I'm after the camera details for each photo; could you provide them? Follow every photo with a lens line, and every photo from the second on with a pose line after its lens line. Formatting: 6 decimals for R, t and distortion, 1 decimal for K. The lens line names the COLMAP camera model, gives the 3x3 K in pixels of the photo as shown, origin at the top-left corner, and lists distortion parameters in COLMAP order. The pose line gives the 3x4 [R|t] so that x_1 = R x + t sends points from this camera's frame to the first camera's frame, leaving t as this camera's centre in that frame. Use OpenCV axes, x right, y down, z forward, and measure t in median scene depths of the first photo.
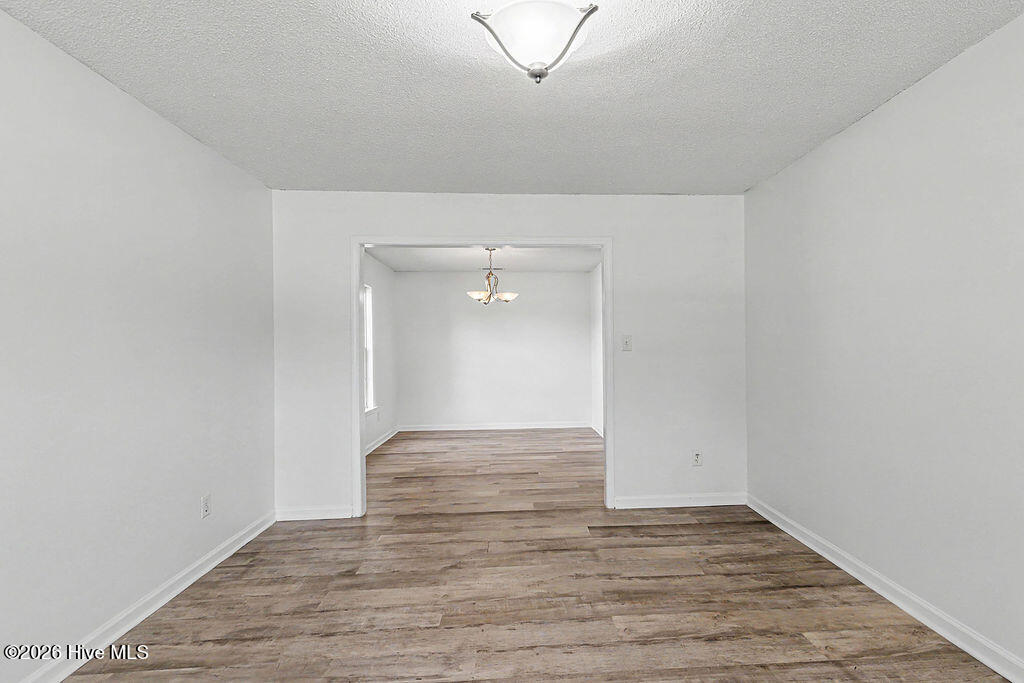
lens RADIAL K [[486.8, 0, 587.3], [0, 486.8, 345.5], [0, 0, 1]] dist [0.016015, 0.000006]
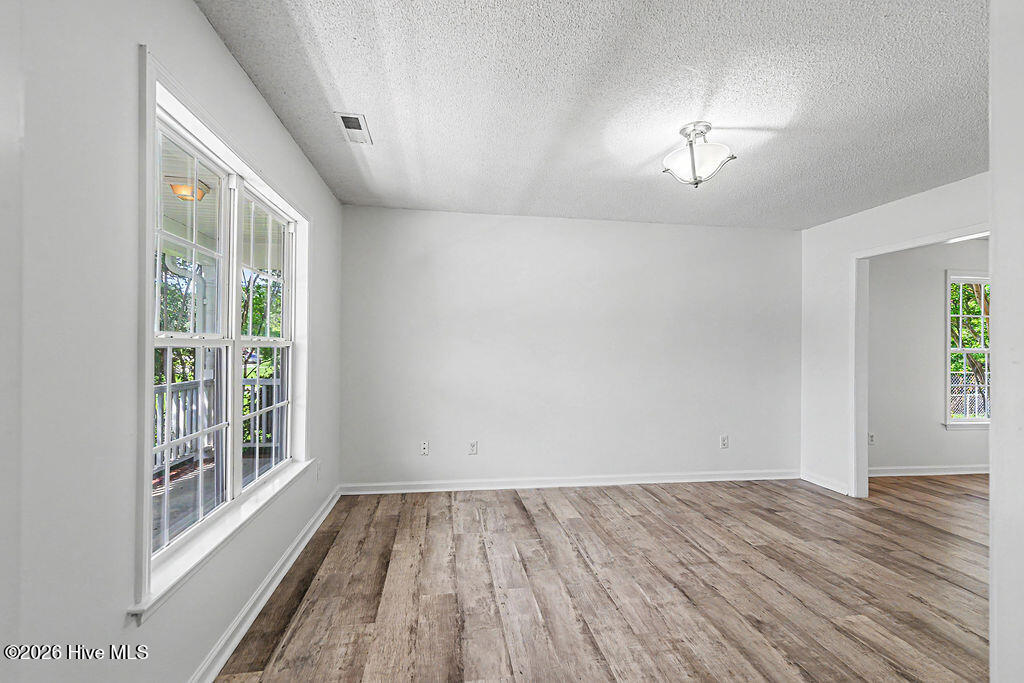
lens RADIAL K [[494.2, 0, 510.9], [0, 494.2, 338.3], [0, 0, 1]] dist [0.010334, 0.000033]
pose [[0.067861, -0.005413, -0.997680, 0.946571], [-0.009365, 0.999938, -0.006063, -0.011767], [0.997651, 0.009754, 0.067806, 0.169342]]
